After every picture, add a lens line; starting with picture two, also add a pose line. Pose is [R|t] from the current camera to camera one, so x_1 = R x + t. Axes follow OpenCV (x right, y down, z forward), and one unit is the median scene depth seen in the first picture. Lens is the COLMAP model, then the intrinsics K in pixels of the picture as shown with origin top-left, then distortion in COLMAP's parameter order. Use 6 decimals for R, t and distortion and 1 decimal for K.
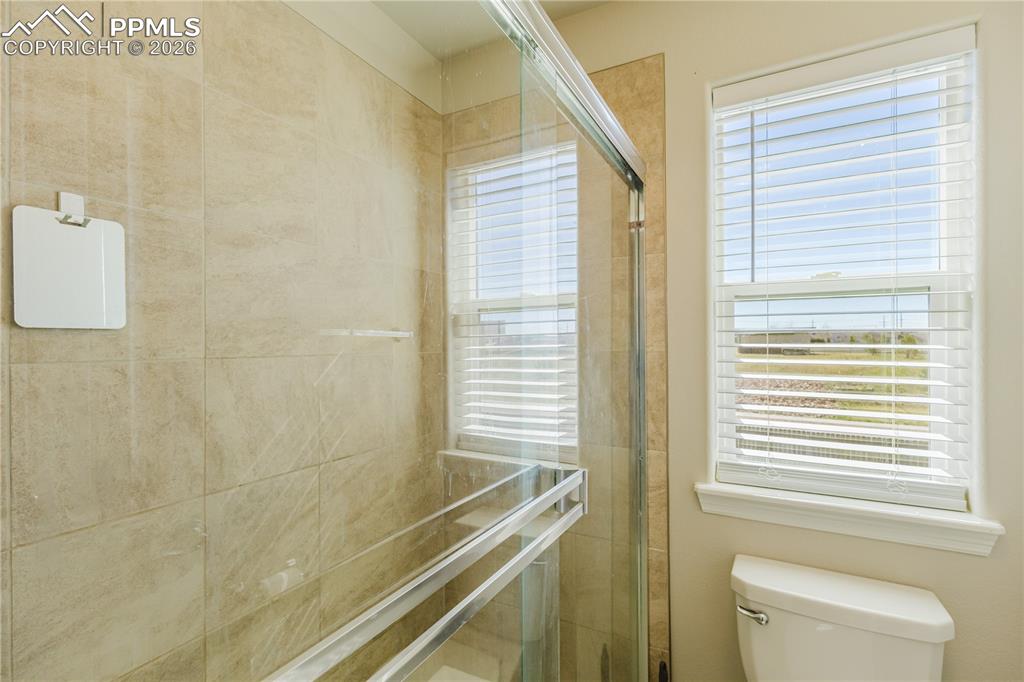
lens RADIAL K [[470.5, 0, 512.7], [0, 470.5, 330.3], [0, 0, 1]] dist [0.008168, -0.000056]
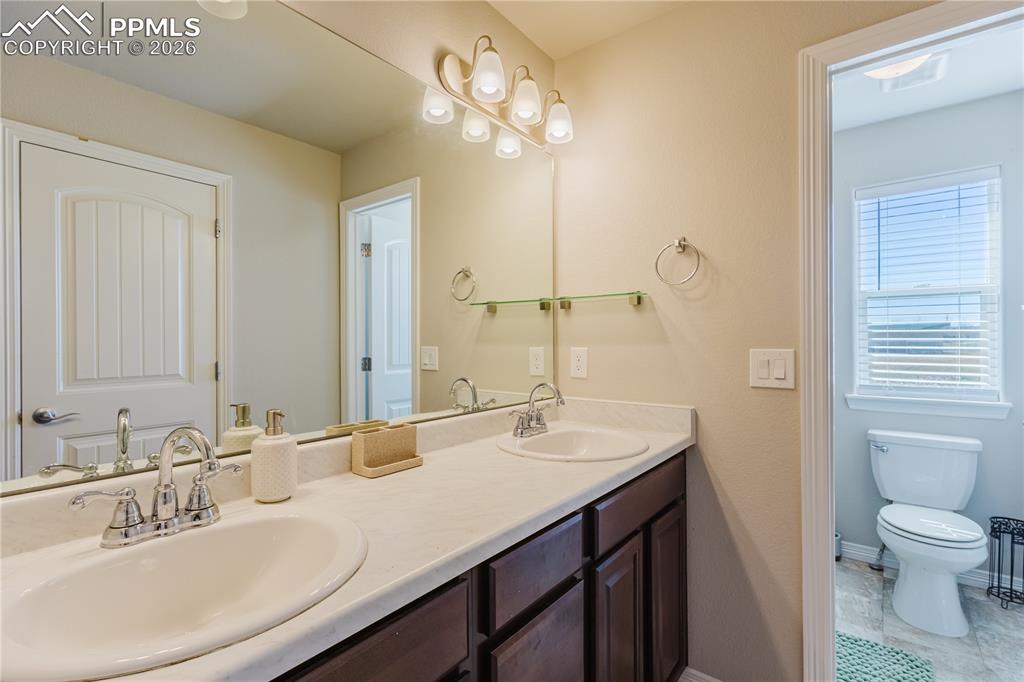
lens RADIAL K [[470.5, 0, 510.7], [0, 470.5, 334.6], [0, 0, 1]] dist [0.008168, -0.000056]
pose [[0.982134, -0.005494, -0.188102, -0.648327], [0.007072, 0.999945, 0.007716, 0.057822], [0.188050, -0.008908, 0.982119, -1.262152]]
